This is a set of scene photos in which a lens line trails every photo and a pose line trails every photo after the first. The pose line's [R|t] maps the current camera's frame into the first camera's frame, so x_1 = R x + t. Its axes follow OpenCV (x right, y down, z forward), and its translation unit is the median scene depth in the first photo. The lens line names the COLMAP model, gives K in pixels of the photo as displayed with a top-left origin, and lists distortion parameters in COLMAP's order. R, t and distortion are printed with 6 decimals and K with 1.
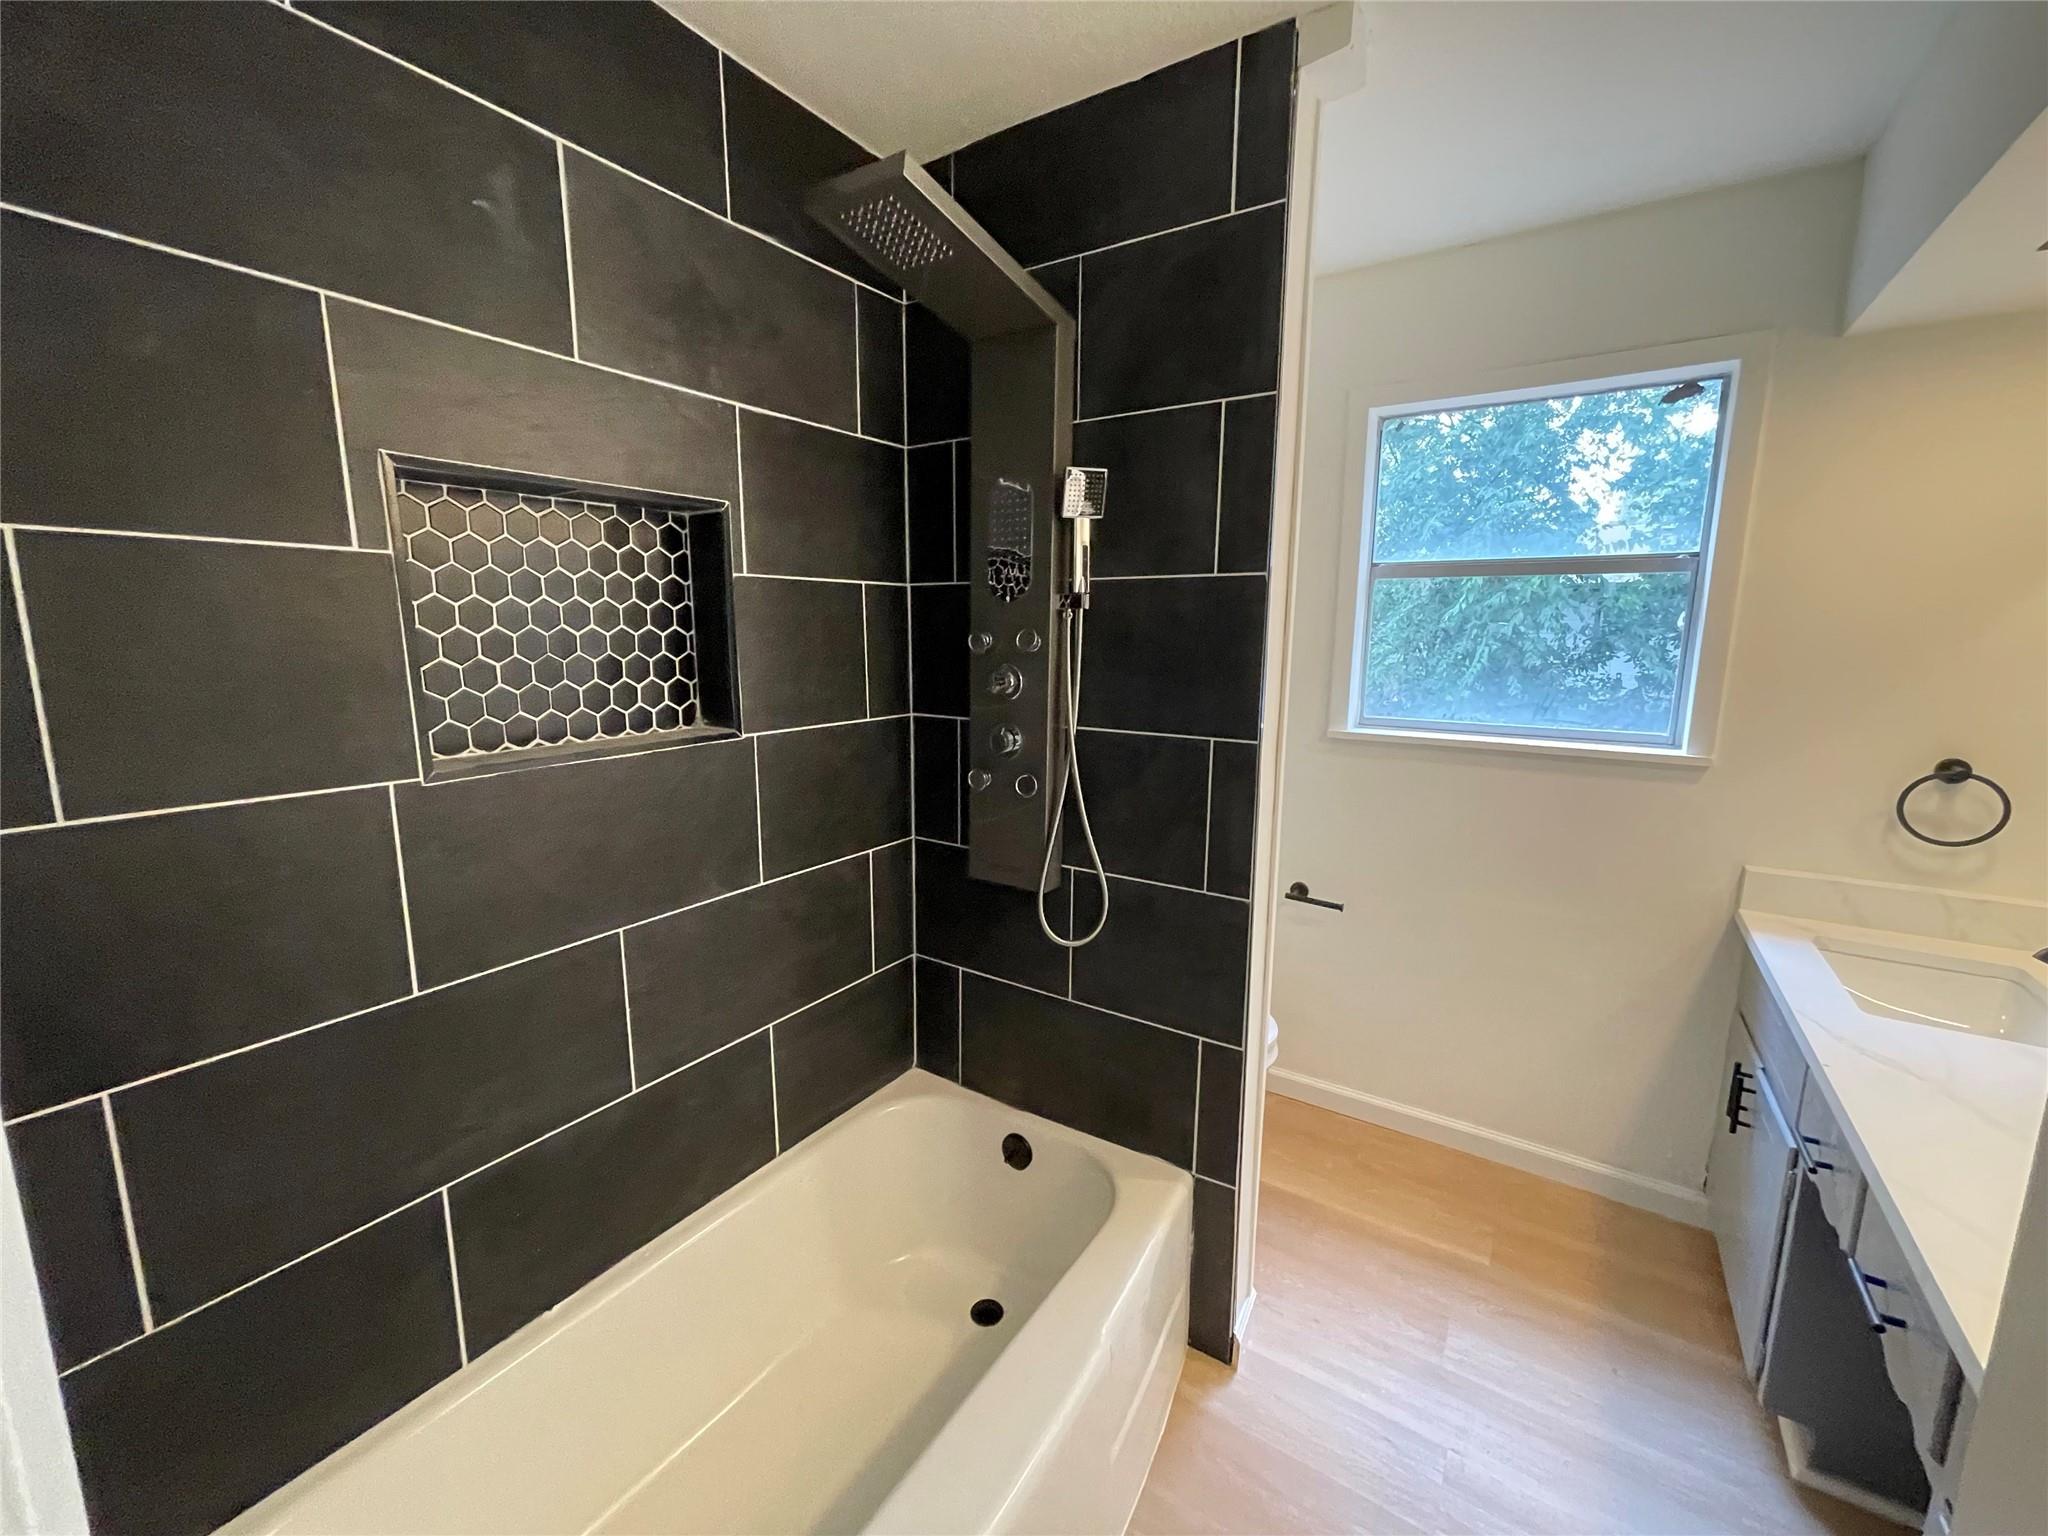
lens RADIAL K [[823.5, 0, 1018.2], [0, 823.5, 767.9], [0, 0, 1]] dist [0.000588, -0.000325]
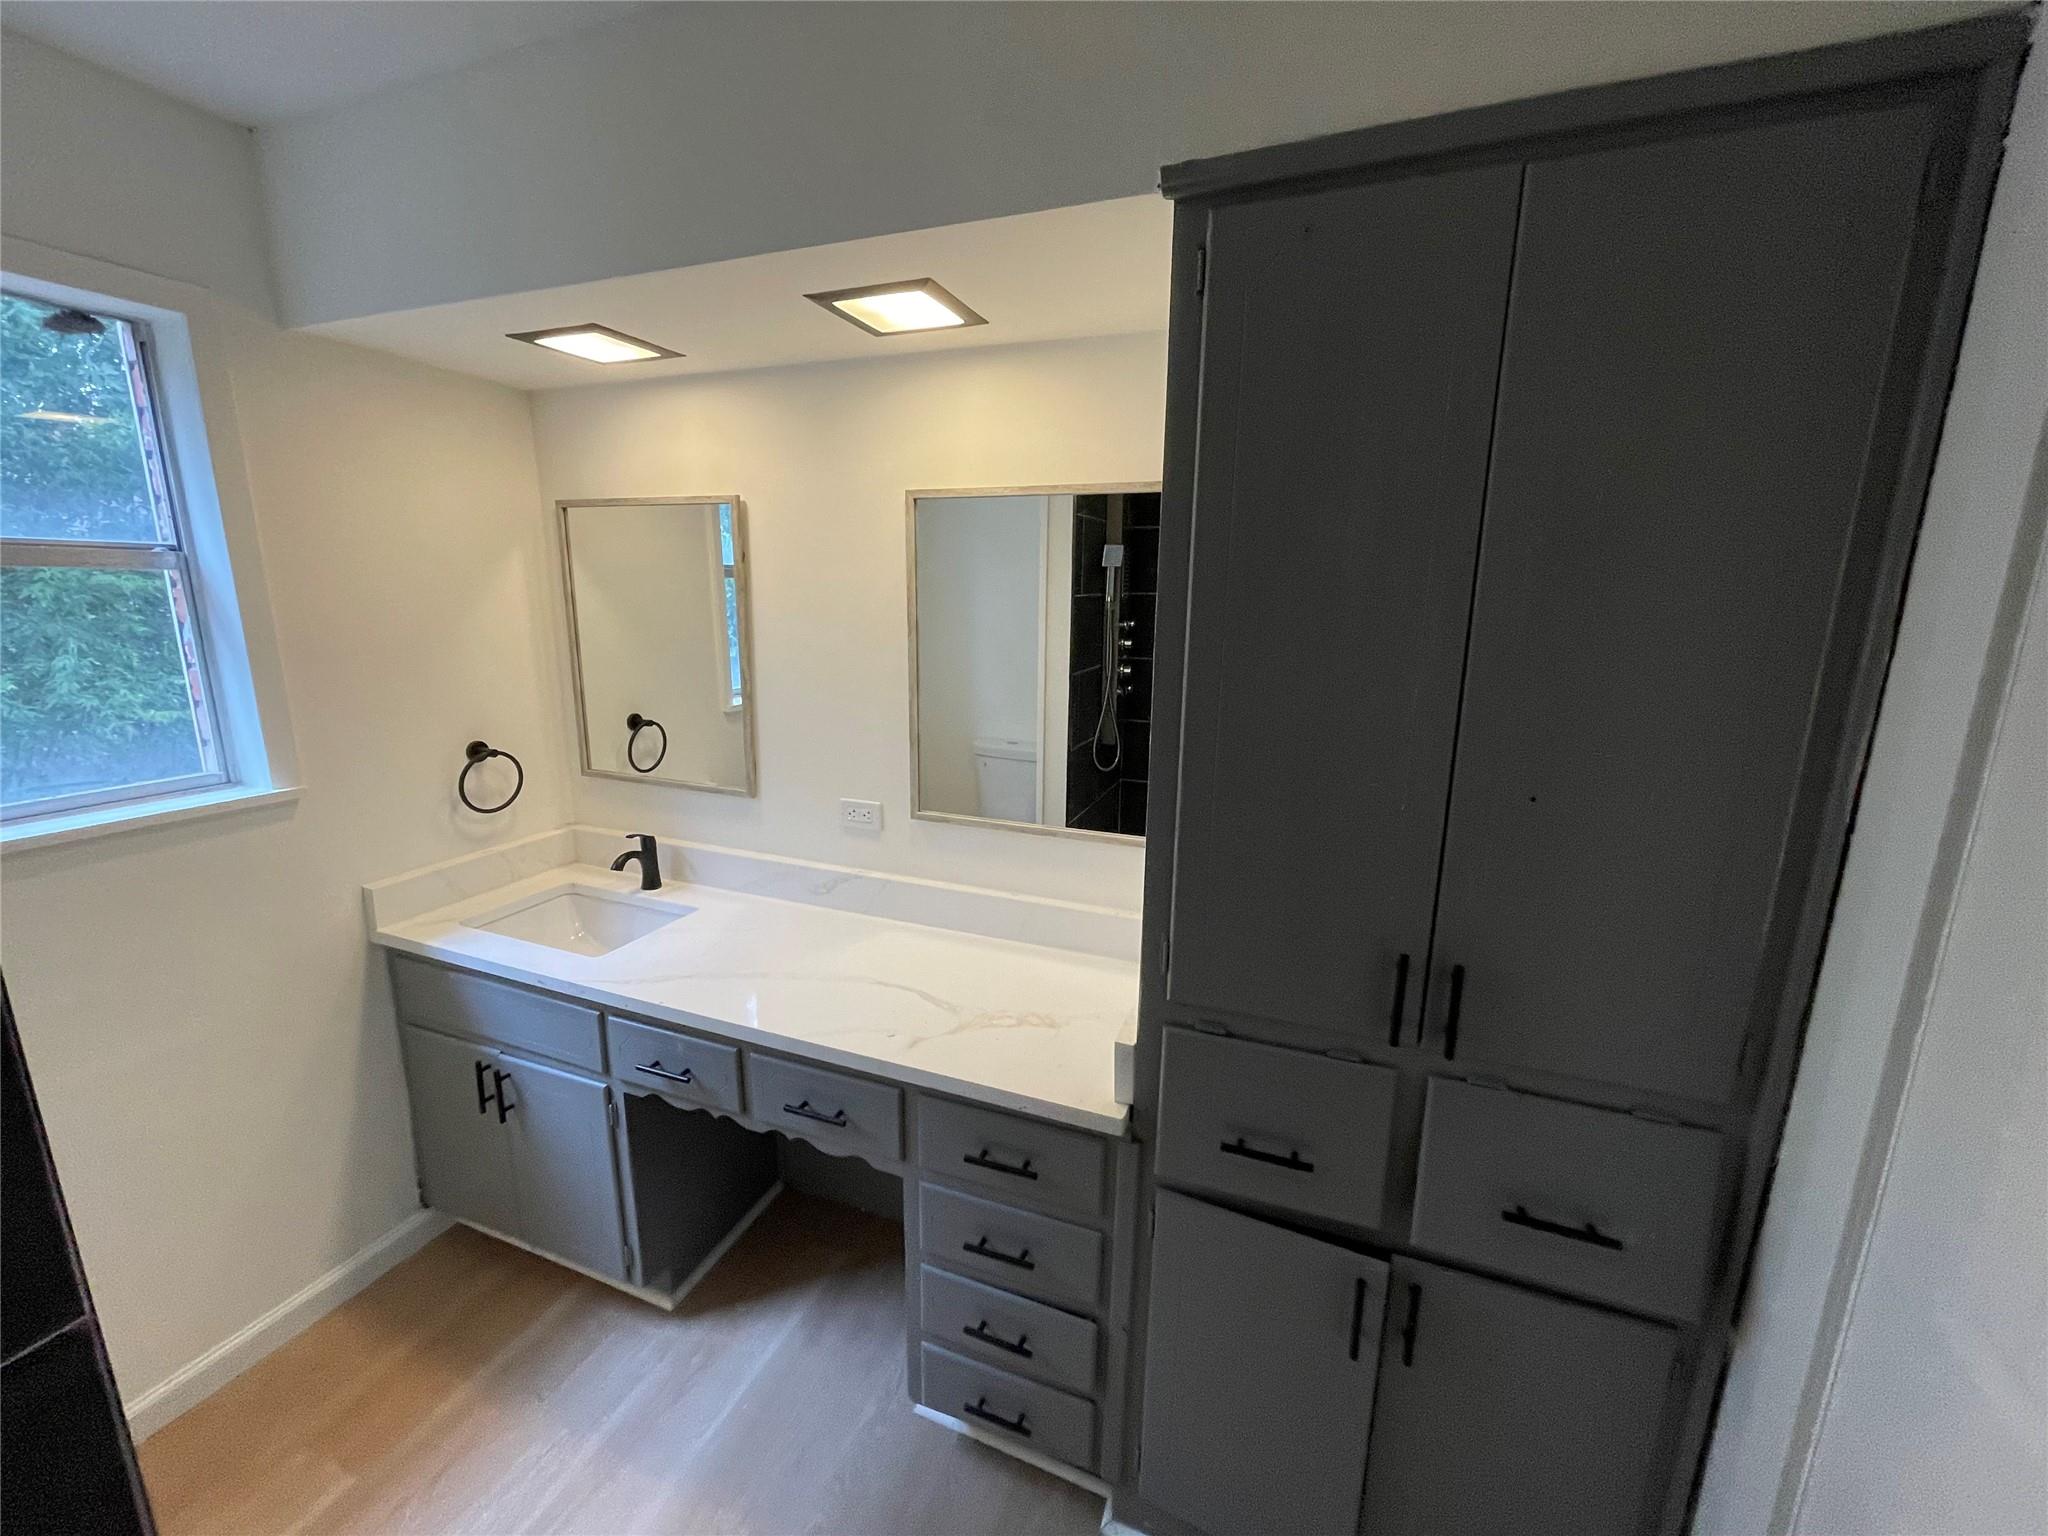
lens RADIAL K [[823.5, 0, 1015.9], [0, 823.5, 765.2], [0, 0, 1]] dist [0.000588, -0.000325]
pose [[-0.213197, -0.209211, 0.954347, -0.172086], [0.150755, 0.958062, 0.243703, -0.144360], [-0.965308, 0.195829, -0.172716, 0.440497]]
